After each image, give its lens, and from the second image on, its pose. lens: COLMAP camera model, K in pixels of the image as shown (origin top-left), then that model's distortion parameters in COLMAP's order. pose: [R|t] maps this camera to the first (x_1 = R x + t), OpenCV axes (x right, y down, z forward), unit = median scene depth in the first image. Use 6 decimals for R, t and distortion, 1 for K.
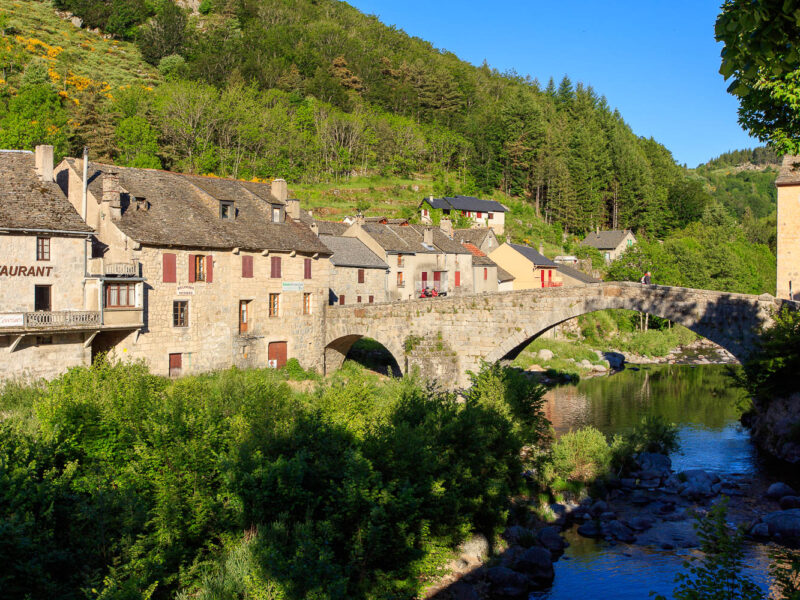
lens RADIAL K [[866.9, 0, 398.3], [0, 866.9, 294.8], [0, 0, 1]] dist [-0.011748, 0.000000]
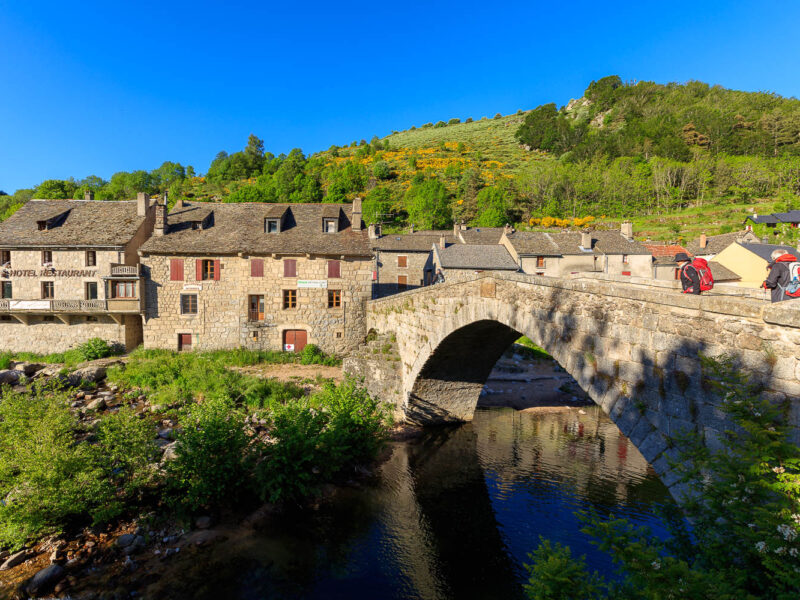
lens RADIAL K [[400.5, 0, 408.8], [0, 400.5, 293.0], [0, 0, 1]] dist [0.000344, 0.000086]
pose [[0.662094, 0.010801, -0.749343, 0.377327], [-0.010600, 0.999931, 0.005047, -0.001730], [0.749345, 0.004601, 0.662163, 0.733660]]
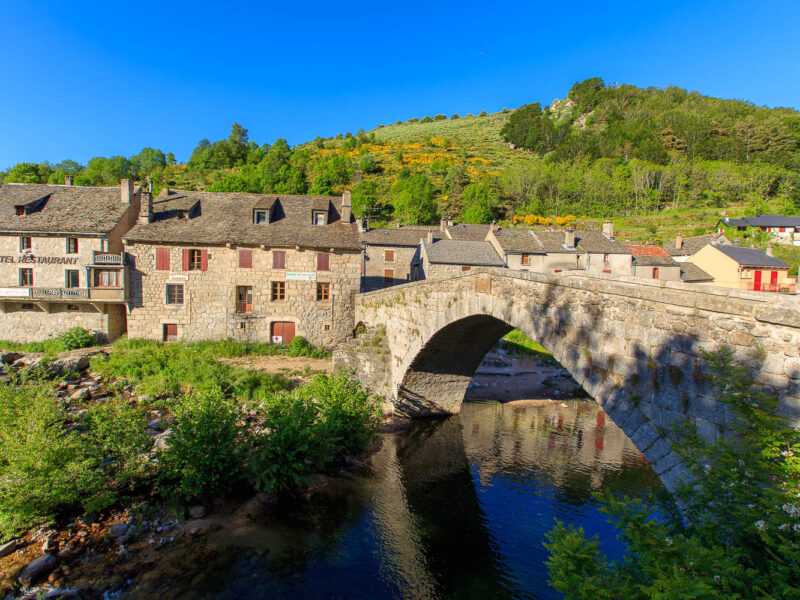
lens RADIAL K [[400.5, 0, 395.4], [0, 400.5, 294.9], [0, 0, 1]] dist [0.000344, 0.000086]
pose [[0.693701, 0.036568, -0.719334, 0.363547], [-0.029211, 0.999317, 0.022631, -0.000549], [0.719670, 0.005313, 0.694296, 0.710339]]
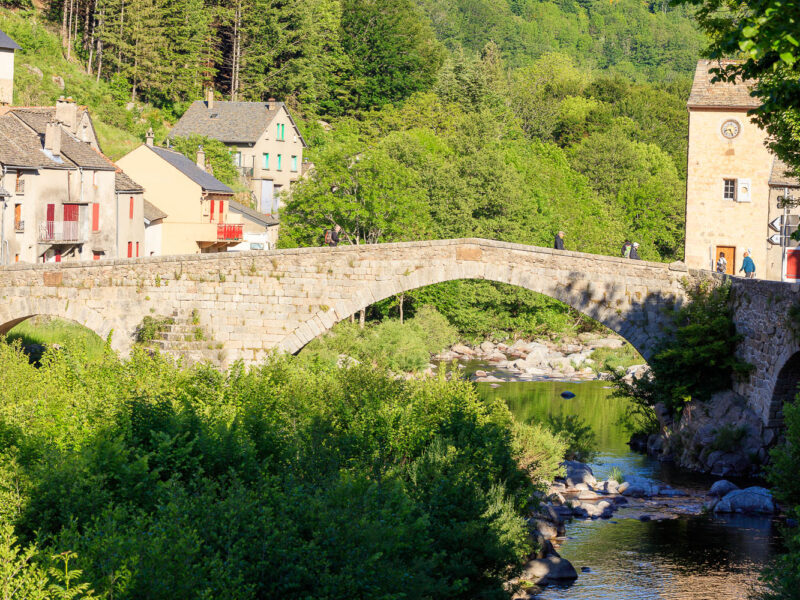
lens RADIAL K [[2547.7, 0, 400.4], [0, 2547.7, 298.3], [0, 0, 1]] dist [-0.032260, 0.000000]
pose [[0.930259, 0.012629, 0.366686, -0.495911], [-0.021837, 0.999541, 0.020975, -0.008608], [-0.366253, -0.027519, 0.930108, -0.779621]]
